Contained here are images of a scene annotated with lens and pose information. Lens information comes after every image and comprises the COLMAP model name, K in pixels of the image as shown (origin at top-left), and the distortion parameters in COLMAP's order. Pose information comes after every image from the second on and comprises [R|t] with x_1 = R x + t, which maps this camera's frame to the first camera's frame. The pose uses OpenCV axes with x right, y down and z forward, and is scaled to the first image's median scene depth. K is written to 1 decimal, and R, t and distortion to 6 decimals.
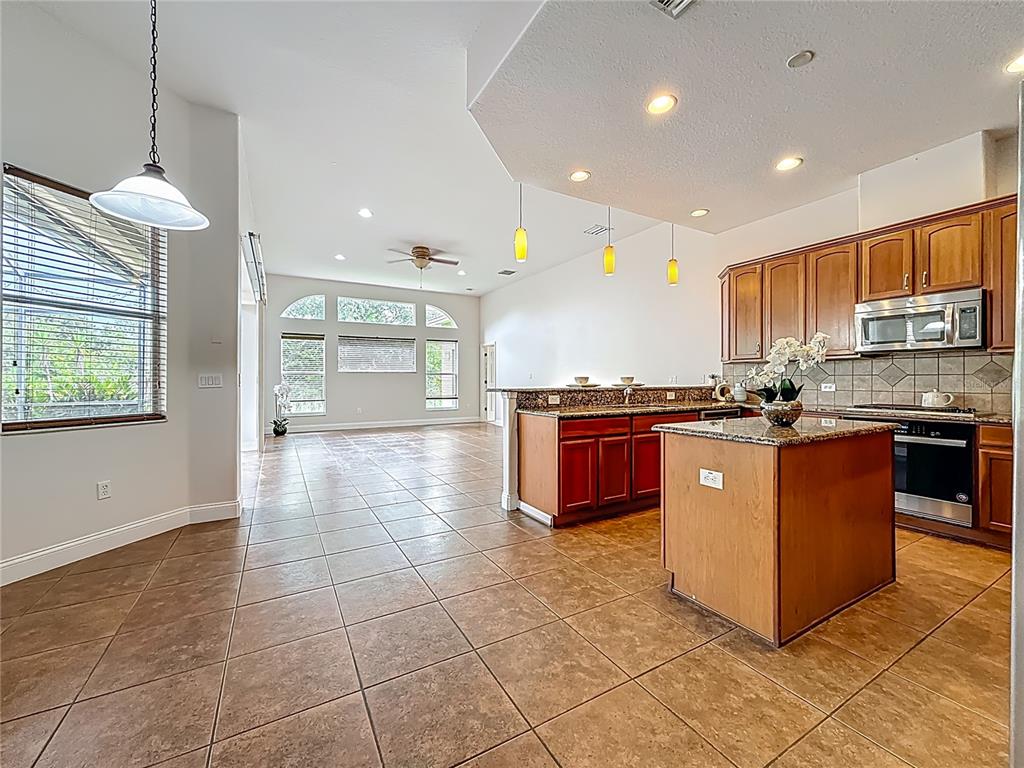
lens RADIAL K [[413.3, 0, 512.8], [0, 413.3, 380.1], [0, 0, 1]] dist [-0.000006, 0.000130]
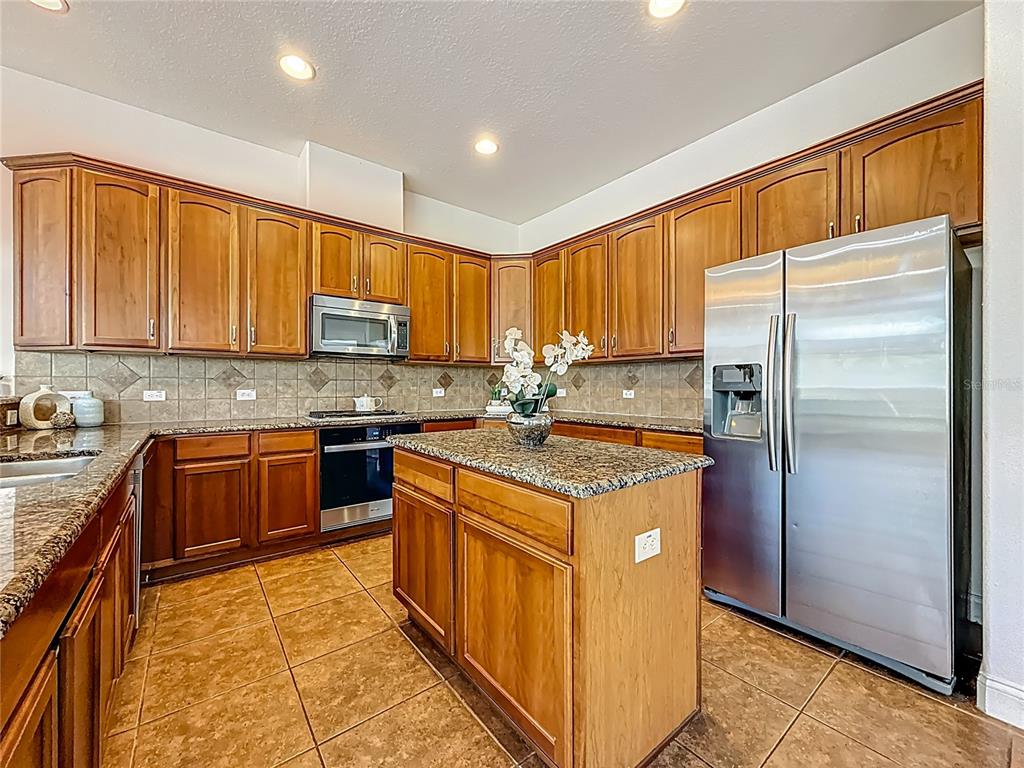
lens RADIAL K [[410.6, 0, 511.9], [0, 410.6, 385.0], [0, 0, 1]] dist [0.000601, 0.000096]
pose [[-0.146051, 0.000975, 0.989277, -0.052147], [0.000144, 1.000000, -0.000964, 0.000798], [-0.989277, 0.000002, -0.146051, 0.705728]]
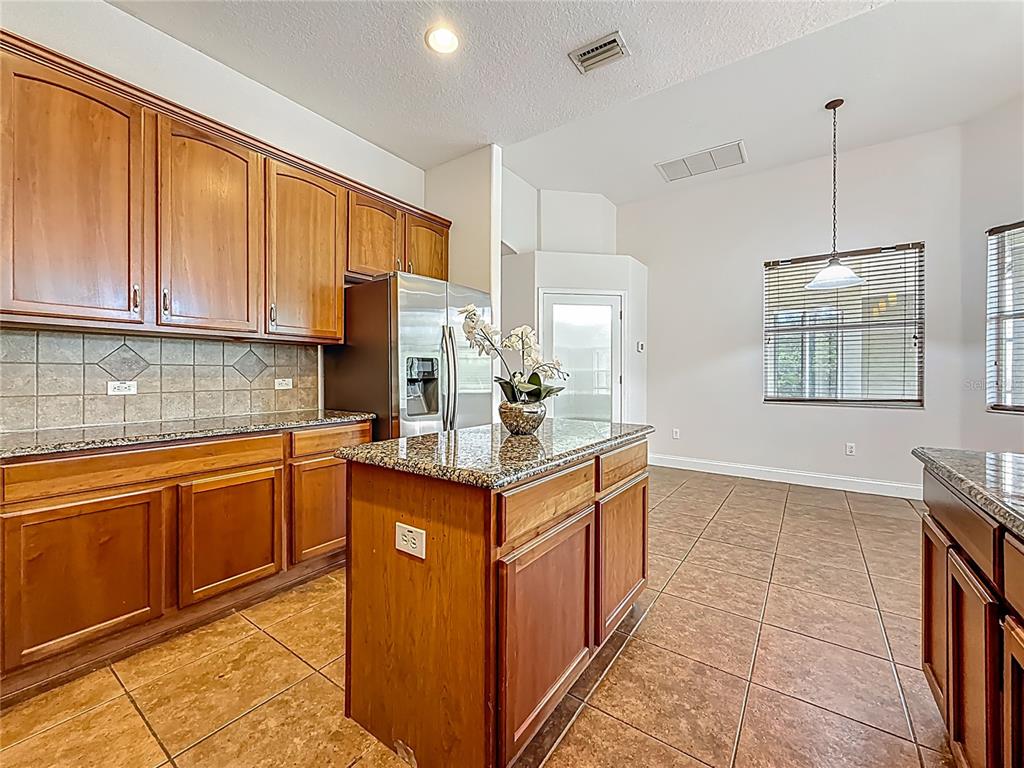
lens RADIAL K [[423.1, 0, 513.9], [0, 423.1, 374.7], [0, 0, 1]] dist [-0.000365, -0.000382]
pose [[-0.904243, -0.001152, -0.427017, 0.613195], [-0.002168, 0.999996, 0.001893, 0.000233], [0.427013, 0.002638, -0.904242, 1.043062]]
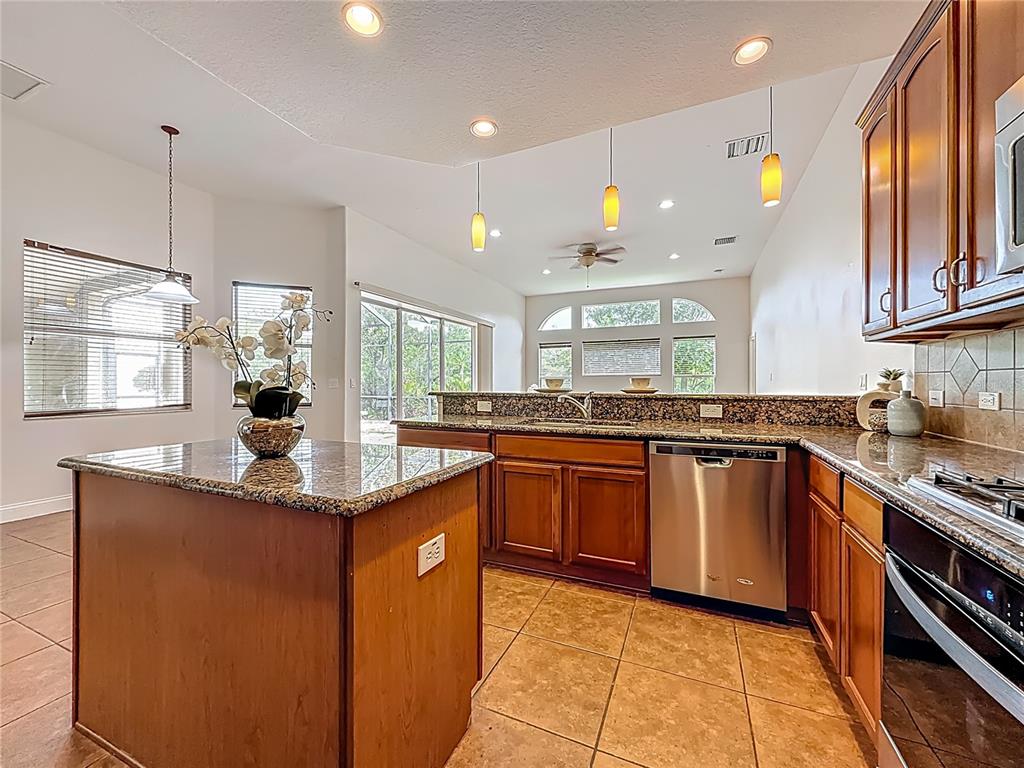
lens RADIAL K [[408.4, 0, 511.9], [0, 408.4, 382.8], [0, 0, 1]] dist [0.000859, 0.000179]
pose [[0.592916, -0.001161, -0.805263, 0.832432], [0.000173, 0.999999, -0.001314, 0.000842], [0.805264, 0.000640, 0.592916, 0.572319]]
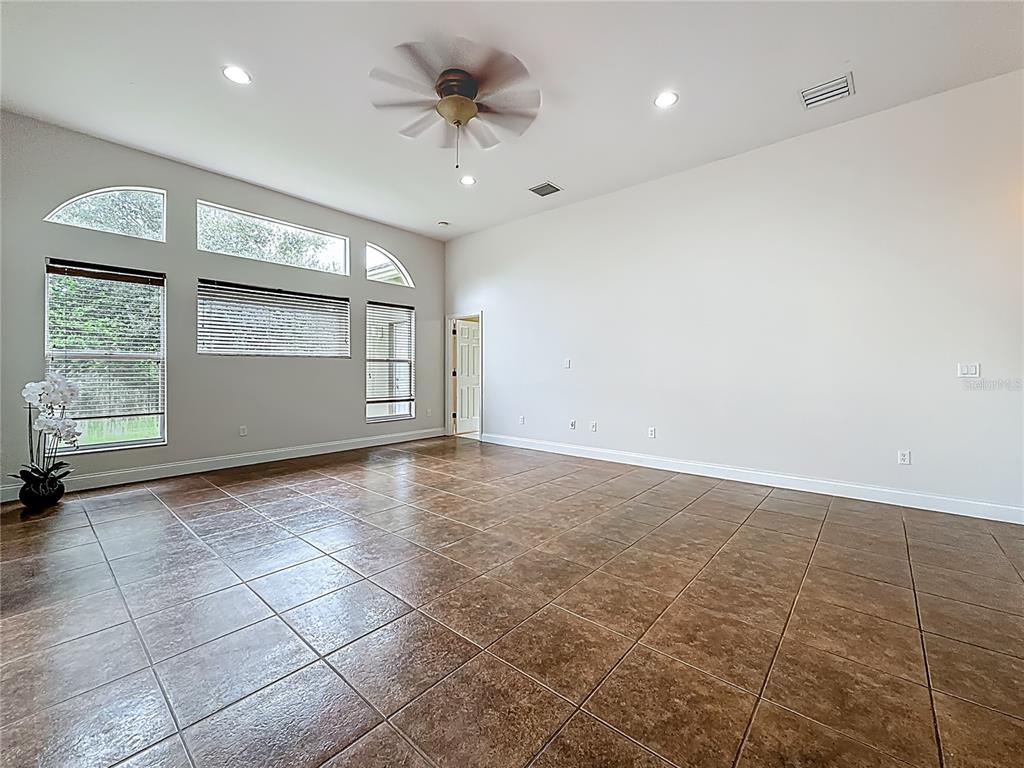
lens RADIAL K [[423.1, 0, 513.9], [0, 423.1, 374.7], [0, 0, 1]] dist [-0.000365, -0.000382]
pose [[0.941938, -0.001595, 0.335782, -0.609171], [-0.001306, 0.999964, 0.008415, -0.000098], [-0.335783, -0.008365, 0.941902, 1.033802]]
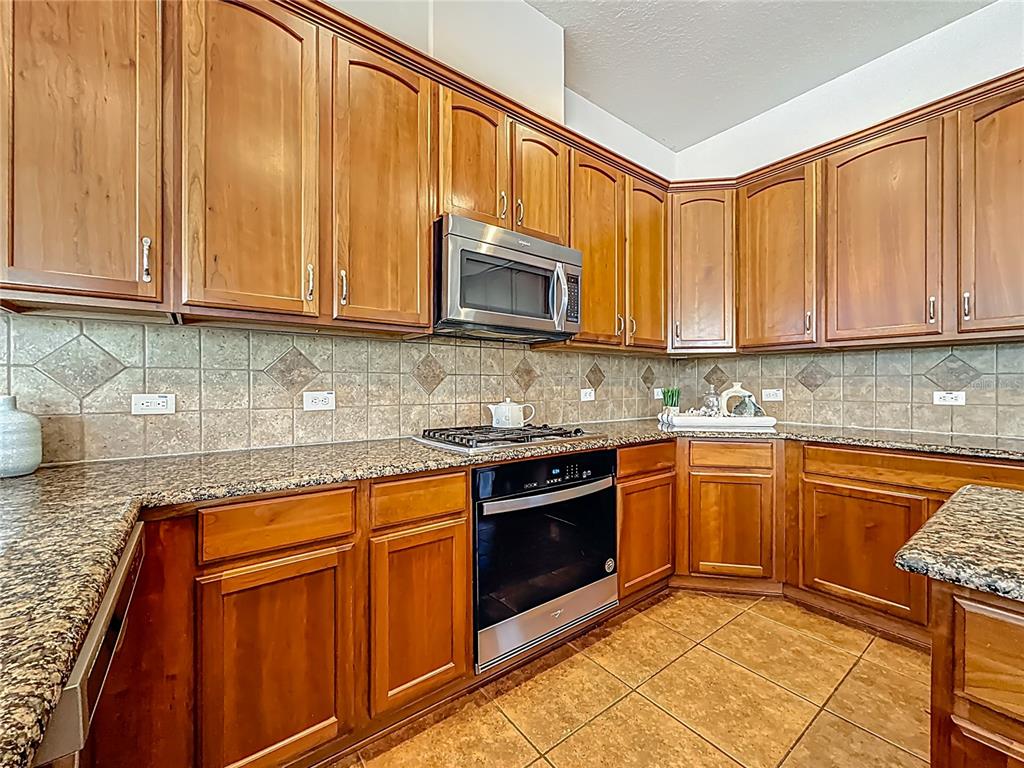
lens RADIAL K [[415.8, 0, 512.0], [0, 415.8, 384.0], [0, 0, 1]] dist [-0.000556, 0.000127]
pose [[-0.130386, 0.000556, 0.991463, 0.363611], [0.000143, 1.000000, -0.000542, 0.001413], [-0.991463, 0.000071, -0.130386, 0.964834]]
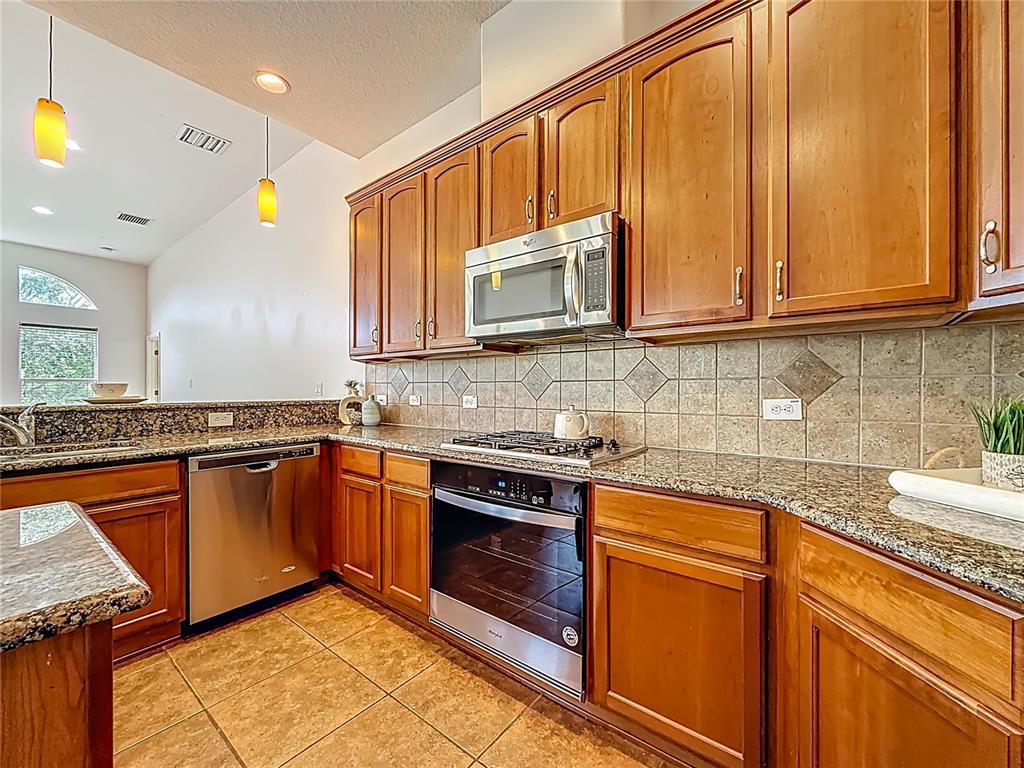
lens RADIAL K [[418.5, 0, 512.2], [0, 418.5, 389.4], [0, 0, 1]] dist [0.000410, -0.000023]
pose [[0.927410, -0.000255, 0.374046, 0.660043], [0.000512, 1.000000, -0.000586, -0.000138], [-0.374046, 0.000735, 0.927410, 0.452235]]
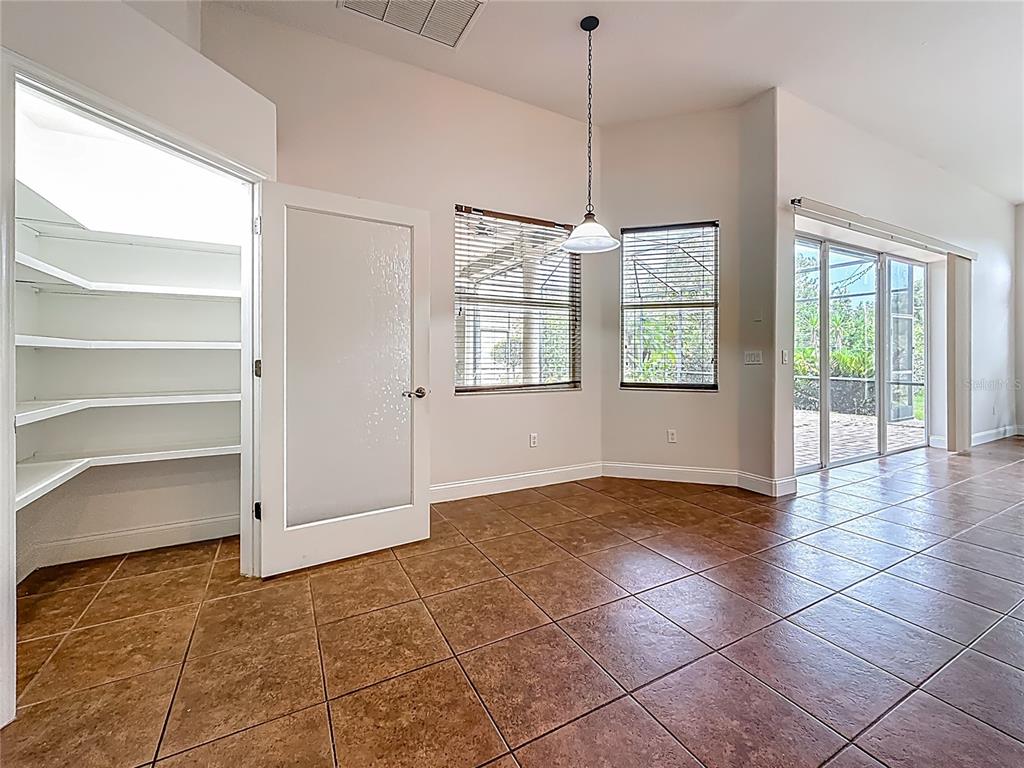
lens RADIAL K [[436.6, 0, 512.9], [0, 436.6, 356.6], [0, 0, 1]] dist [0.001589, 0.000364]
pose [[-0.020878, -0.000066, -0.999782, 0.358749], [-0.001828, 0.999998, -0.000028, 0.000129], [0.999780, 0.001827, -0.020879, 0.373686]]
